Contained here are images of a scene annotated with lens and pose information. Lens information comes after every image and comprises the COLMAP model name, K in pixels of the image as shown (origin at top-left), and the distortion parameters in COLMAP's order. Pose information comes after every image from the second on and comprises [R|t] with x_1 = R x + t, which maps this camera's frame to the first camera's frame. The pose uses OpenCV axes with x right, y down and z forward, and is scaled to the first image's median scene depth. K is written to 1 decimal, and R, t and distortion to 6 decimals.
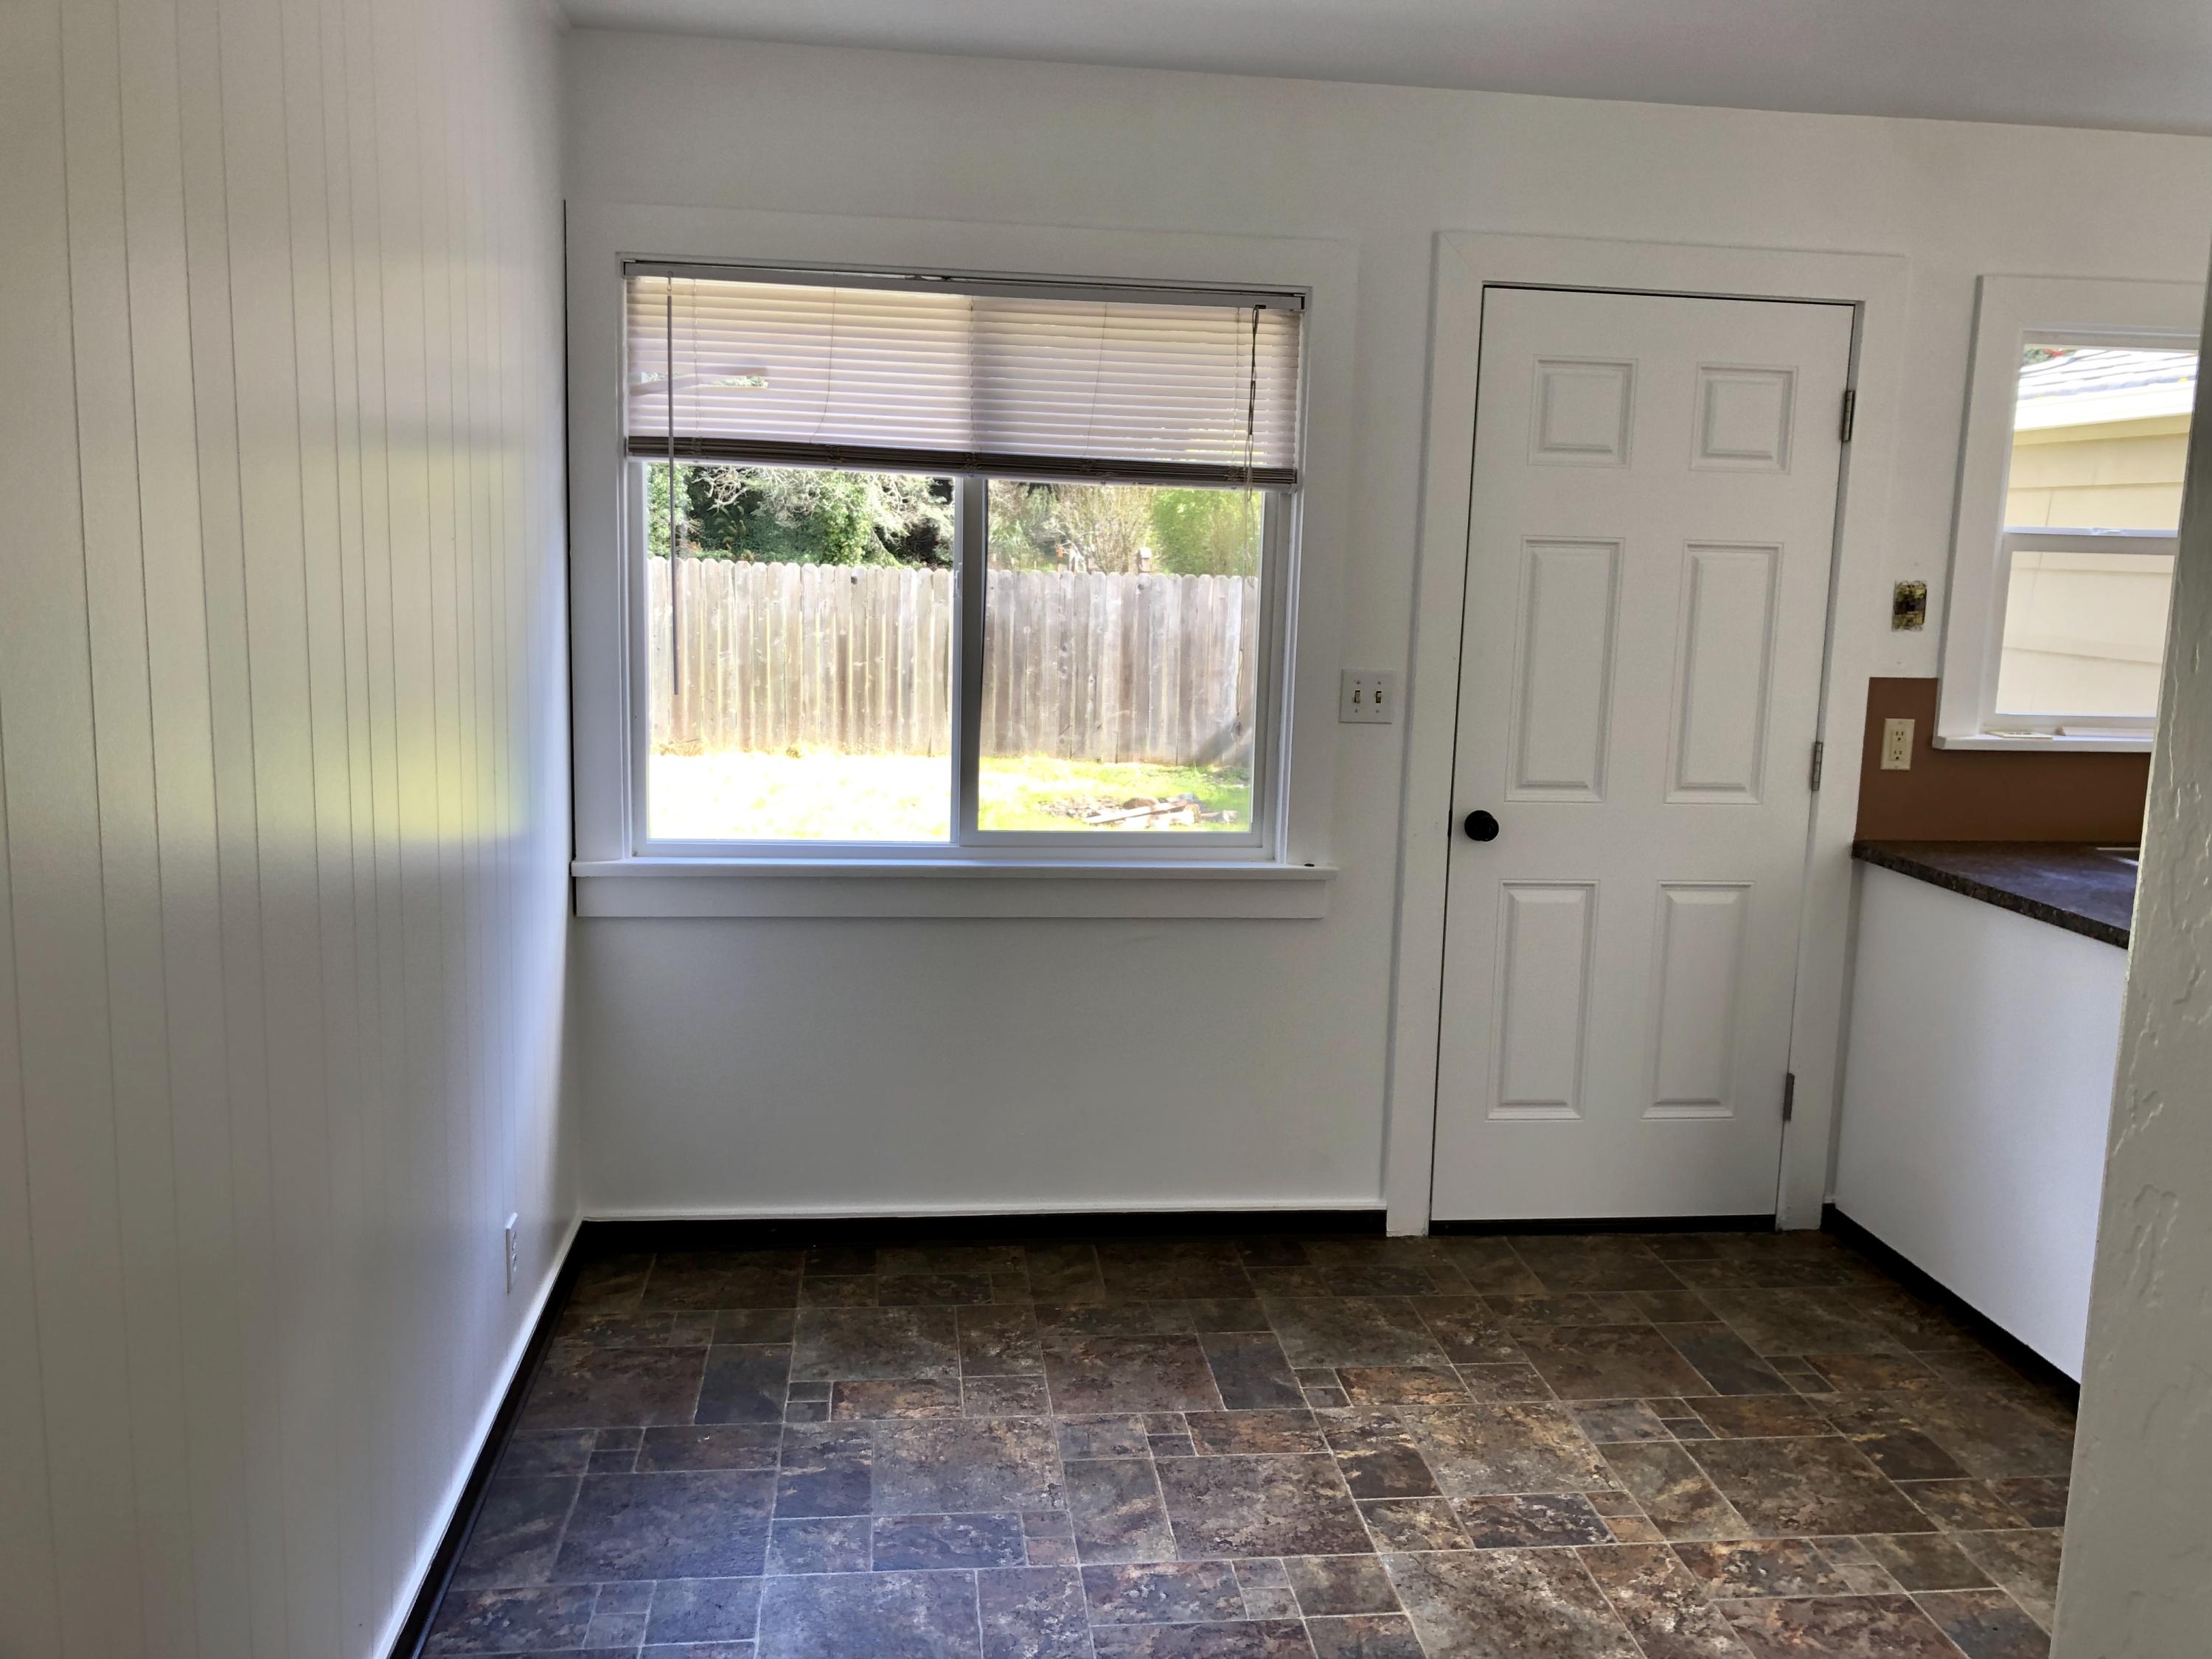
lens RADIAL K [[1818.6, 0, 1115.6], [0, 1818.6, 809.8], [0, 0, 1]] dist [0.023812, -0.008690]
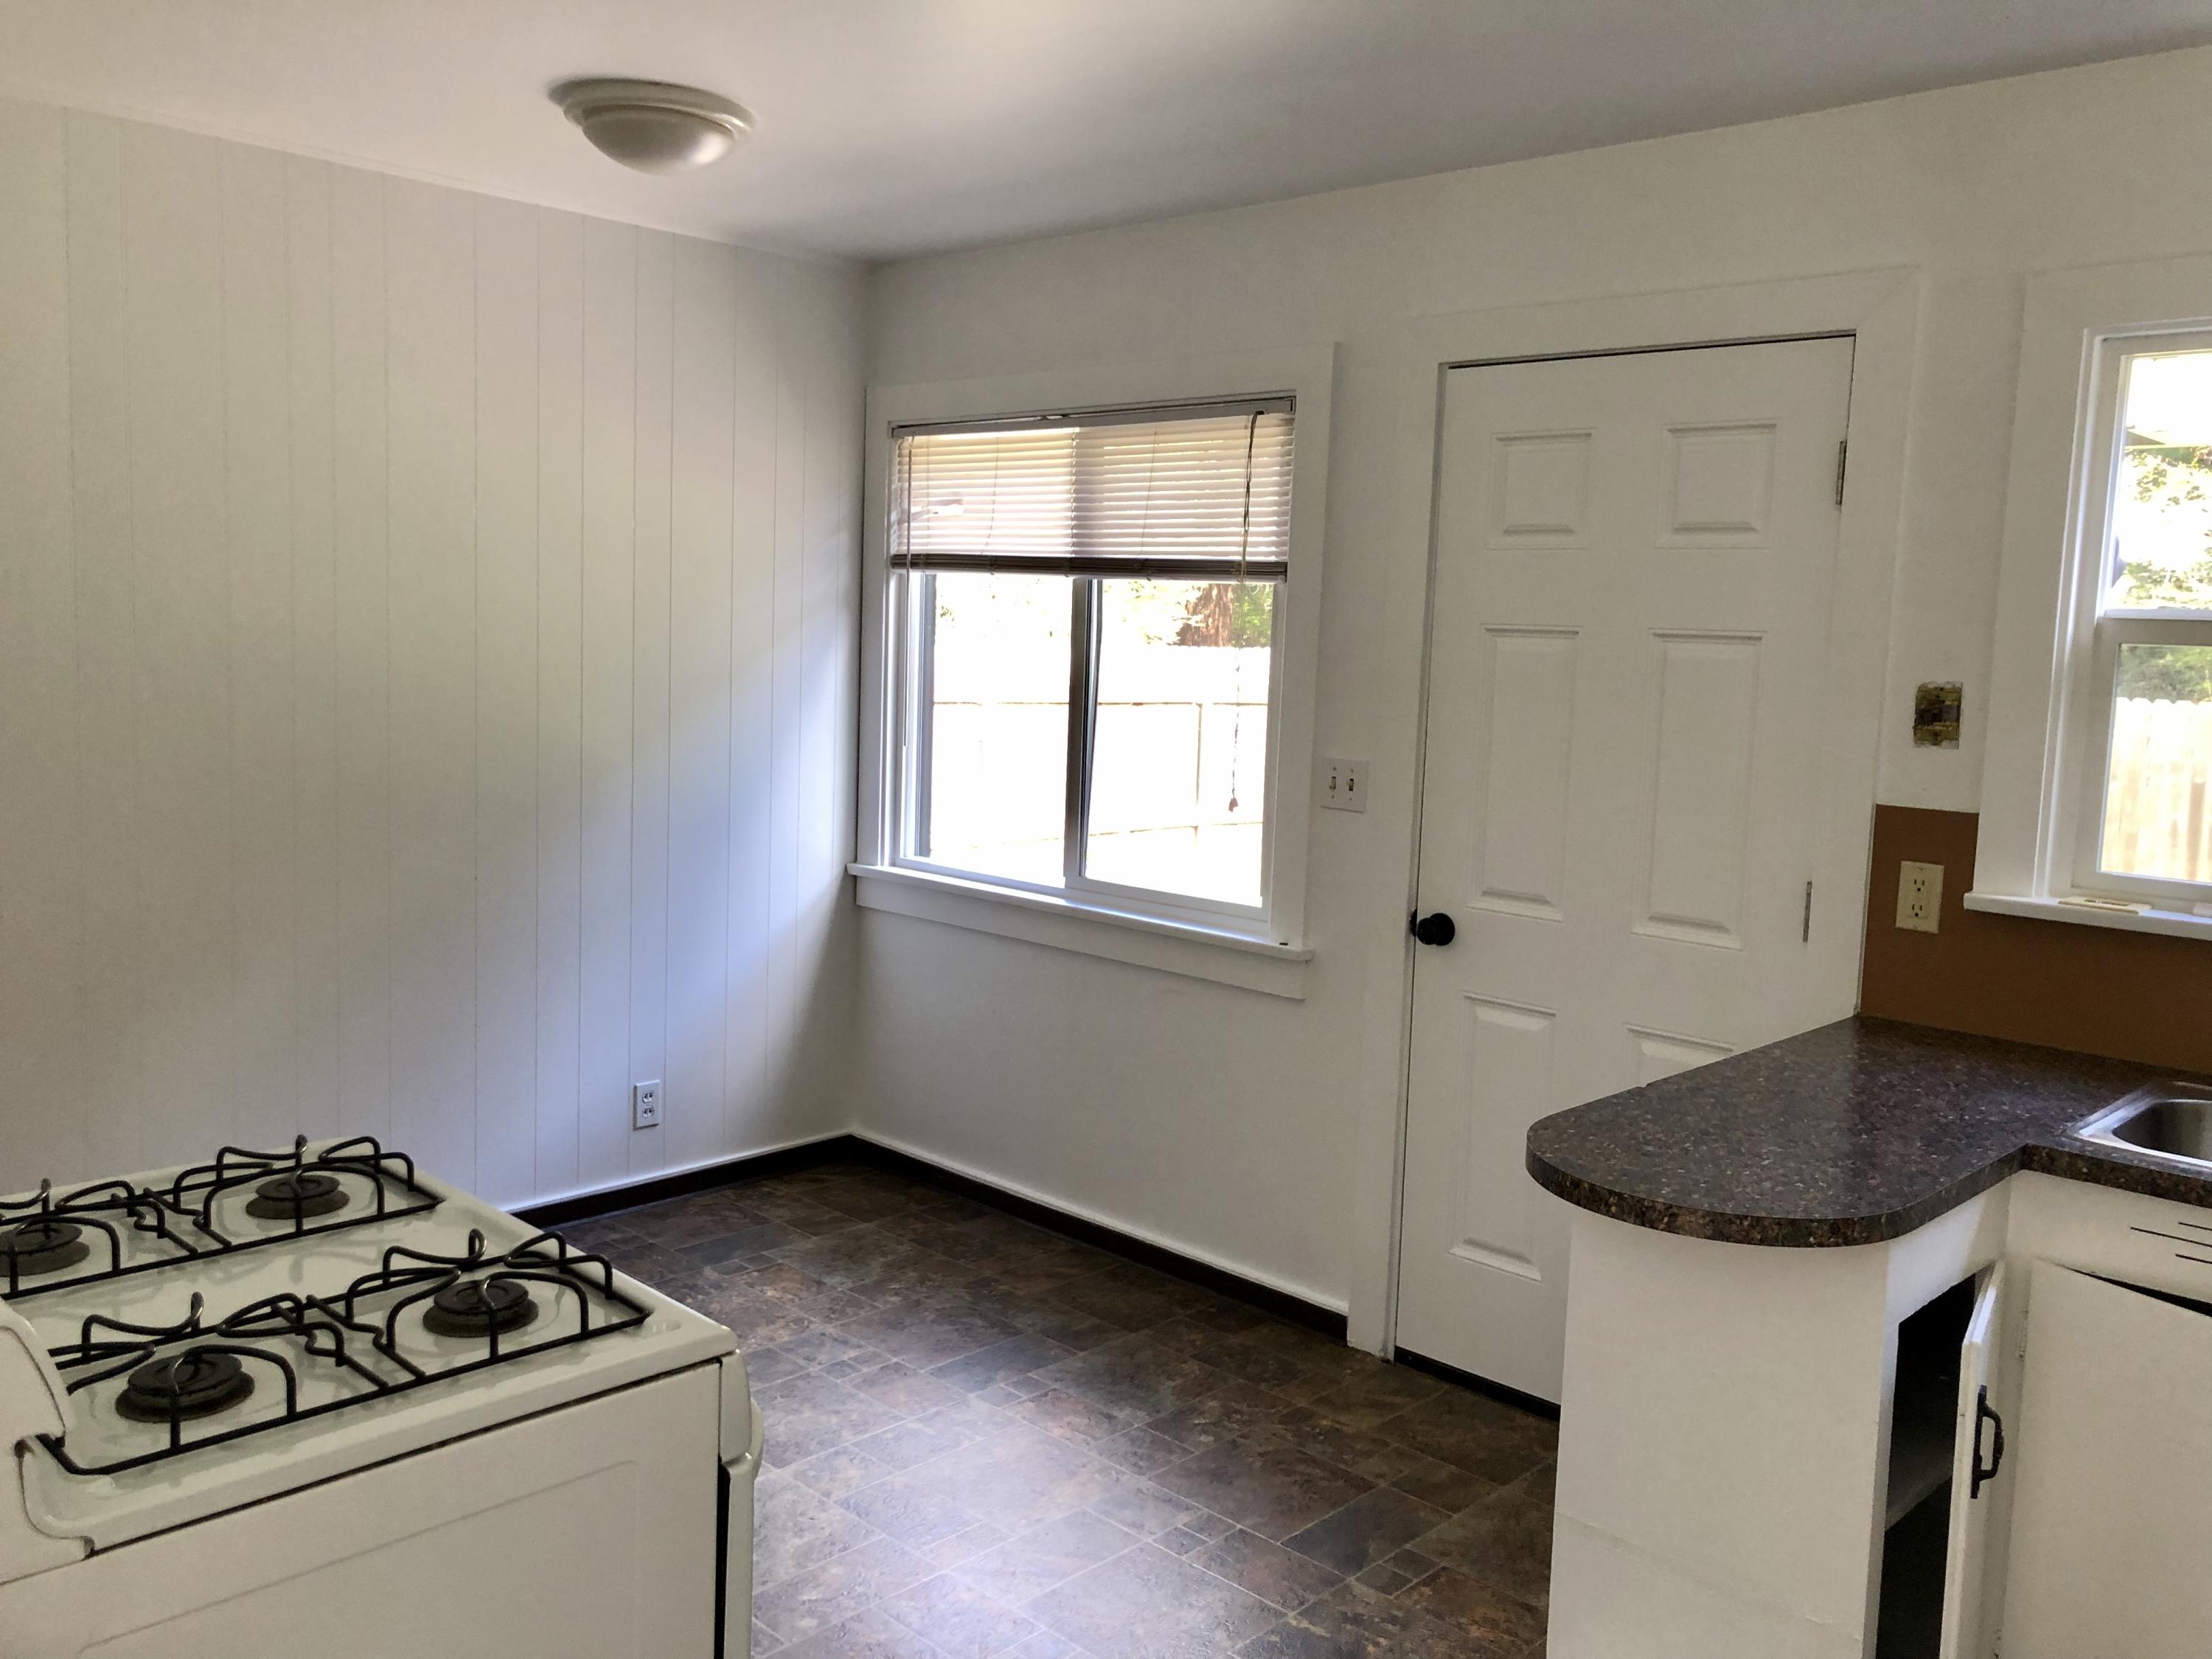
lens RADIAL K [[1818.6, 0, 1115.6], [0, 1818.6, 809.8], [0, 0, 1]] dist [0.023812, -0.008690]
pose [[0.623914, 0.071372, -0.778227, 0.854155], [-0.131610, 0.991194, -0.014610, -0.017784], [0.770331, 0.111538, 0.627813, 0.283067]]
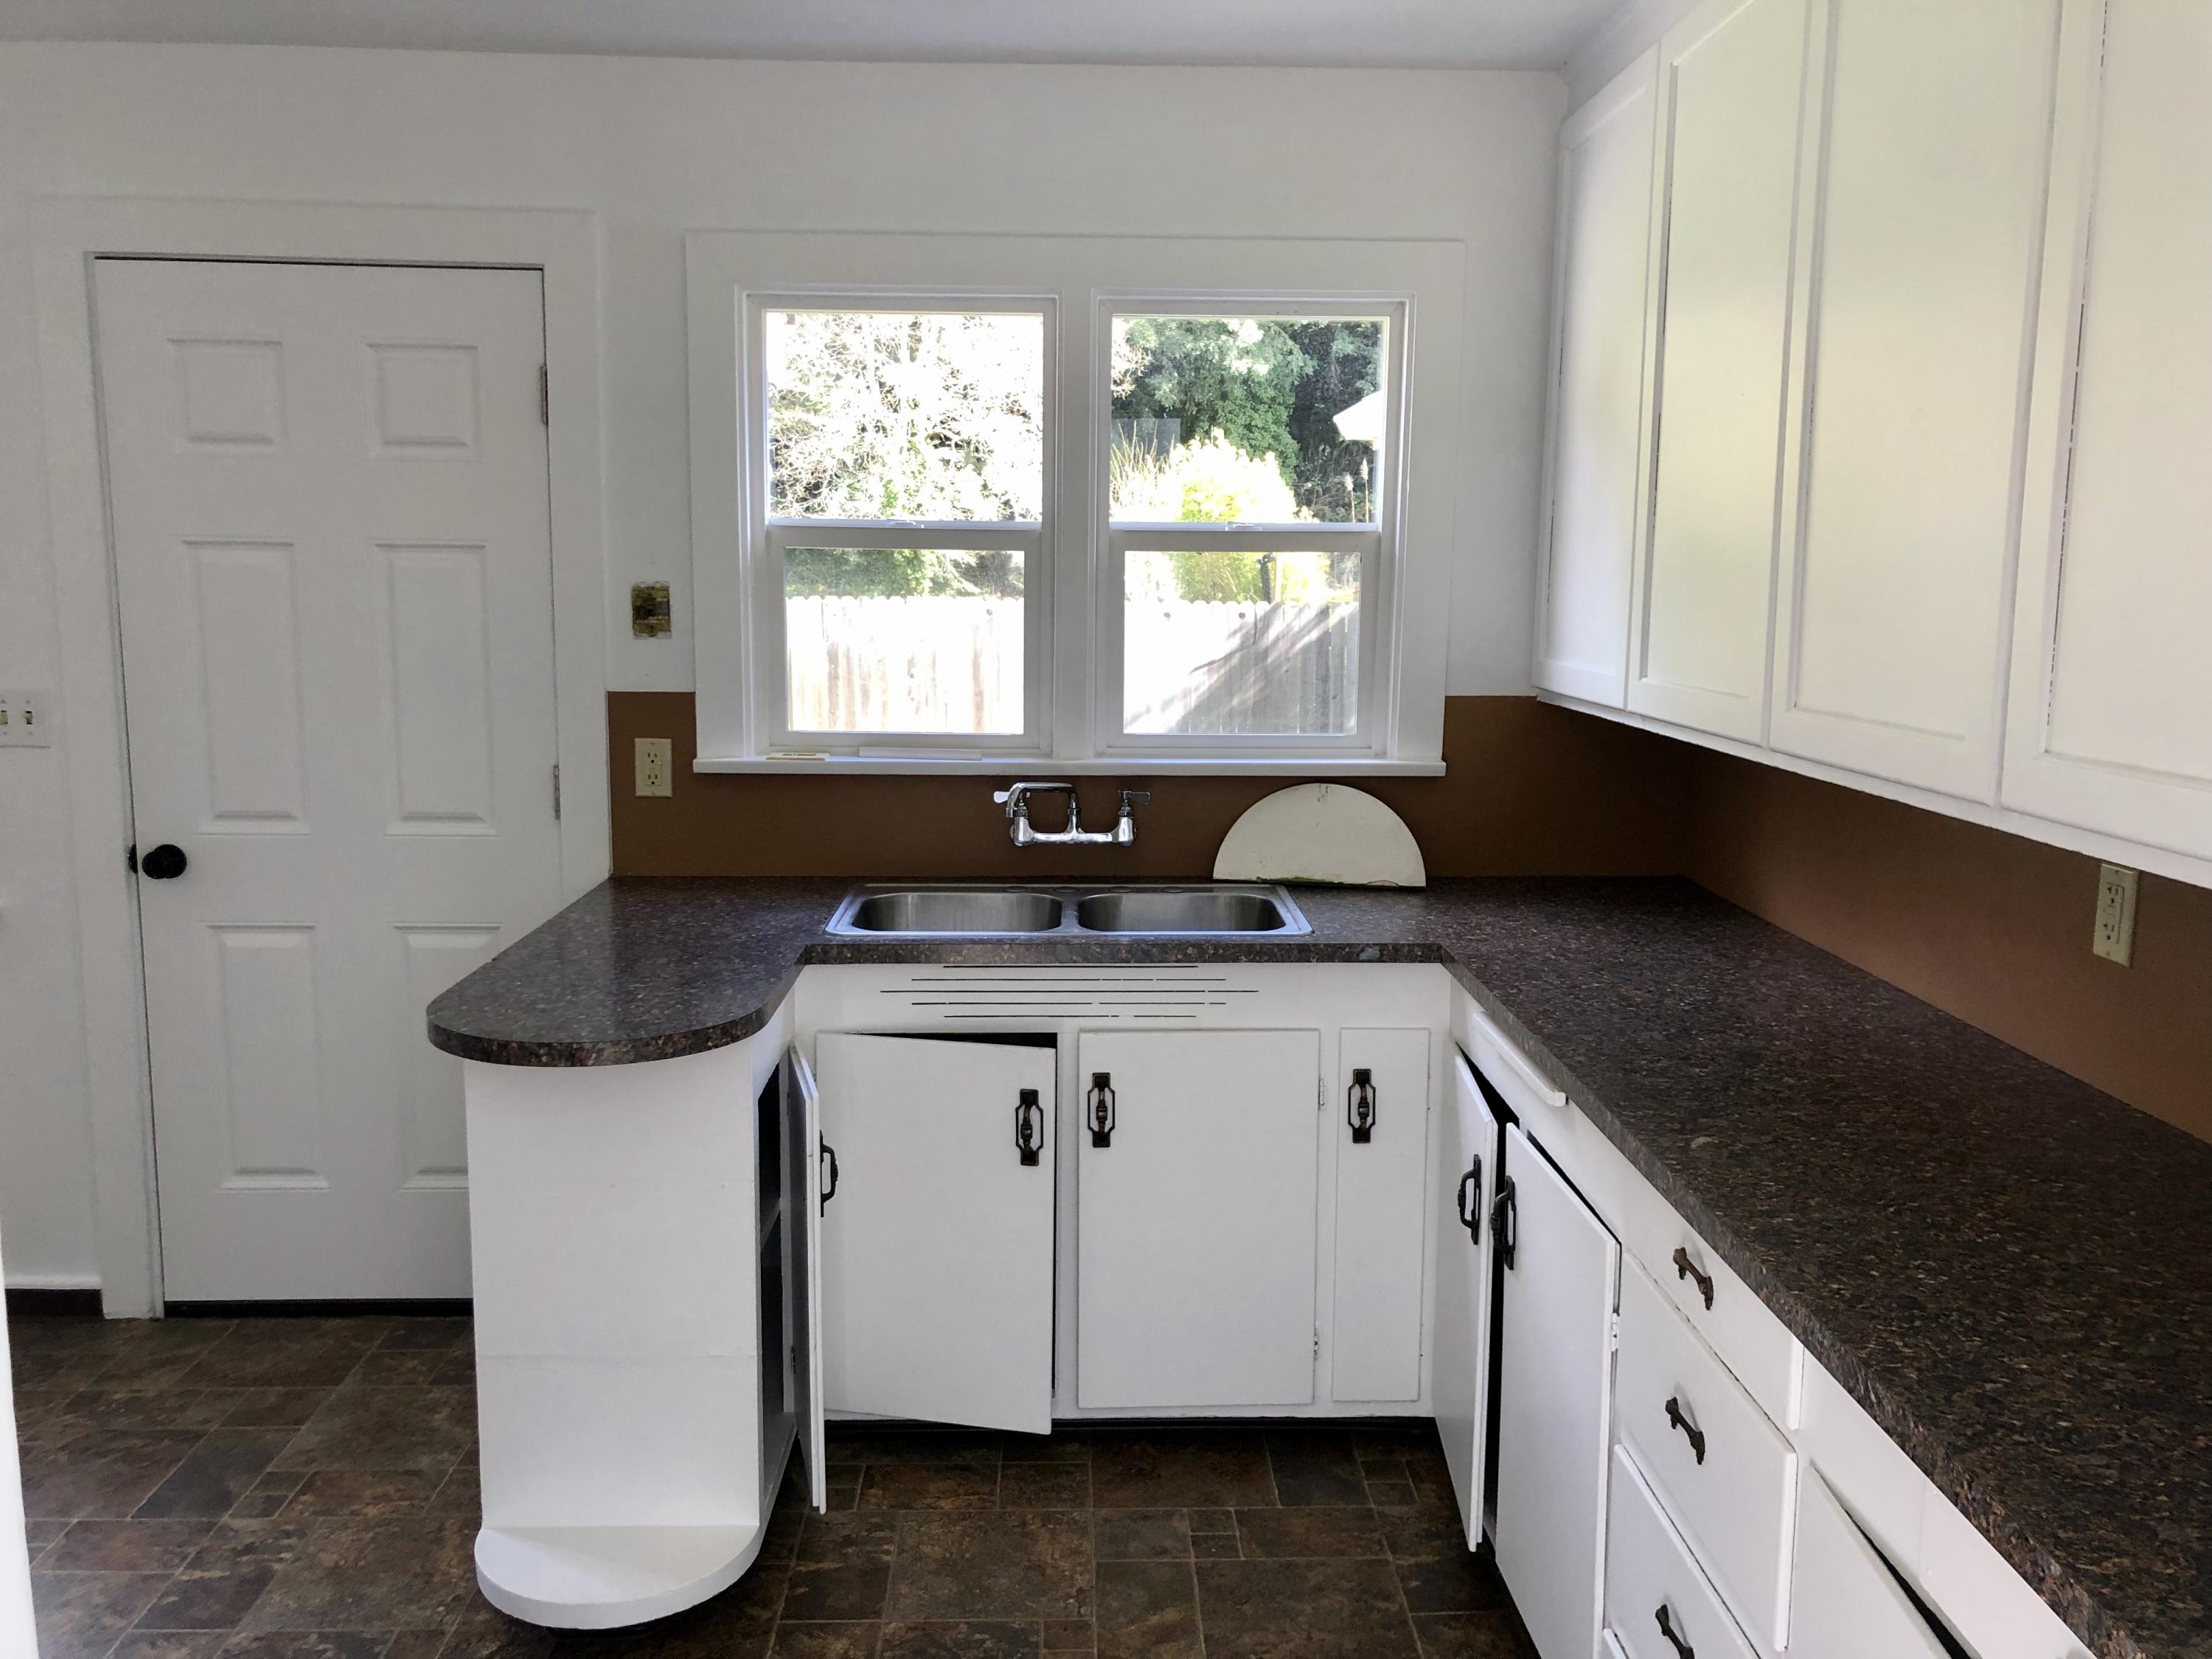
lens RADIAL K [[1824.0, 0, 1106.0], [0, 1824.0, 829.5], [0, 0, 1]] dist [0.039043, -0.013332]
pose [[0.994221, -0.004475, -0.107261, 0.785072], [0.003814, 0.999972, -0.006367, 0.000674], [0.107286, 0.005921, 0.994211, 0.154504]]
